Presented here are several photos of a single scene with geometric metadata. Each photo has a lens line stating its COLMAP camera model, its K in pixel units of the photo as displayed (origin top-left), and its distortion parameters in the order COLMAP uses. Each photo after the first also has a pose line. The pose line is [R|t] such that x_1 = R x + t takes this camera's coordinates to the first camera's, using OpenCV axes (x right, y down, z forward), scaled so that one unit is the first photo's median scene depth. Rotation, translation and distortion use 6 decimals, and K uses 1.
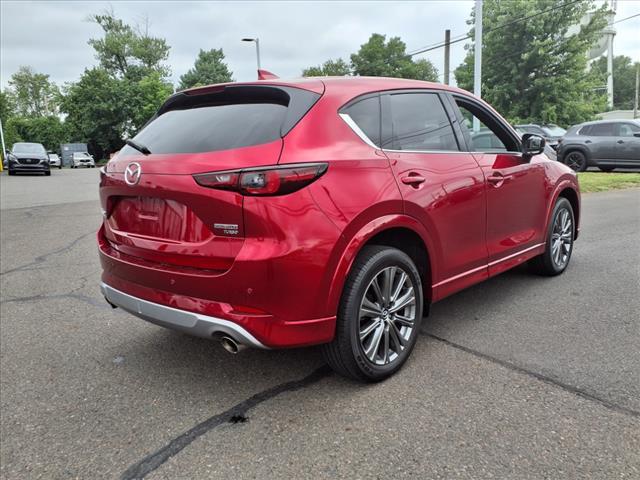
lens RADIAL K [[543.2, 0, 320.0], [0, 543.2, 240.0], [0, 0, 1]] dist [0.015203, -0.003530]
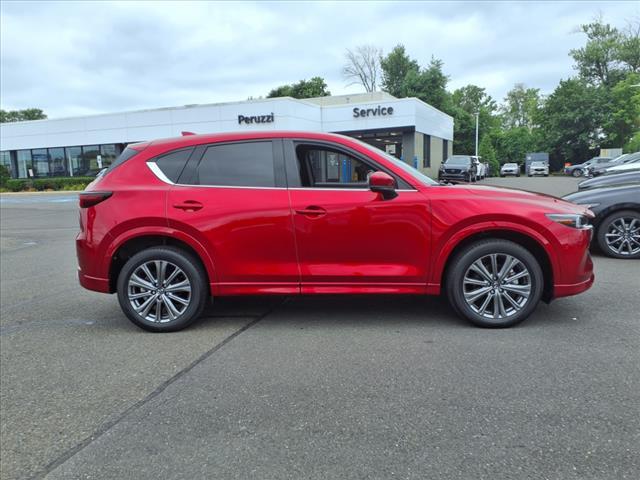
lens RADIAL K [[543.2, 0, 320.0], [0, 543.2, 240.0], [0, 0, 1]] dist [0.015203, -0.003530]
pose [[0.598072, 0.120341, -0.792356, 0.147964], [-0.127585, 0.990350, 0.054110, -0.013715], [0.791222, 0.068731, 0.607655, 0.037645]]
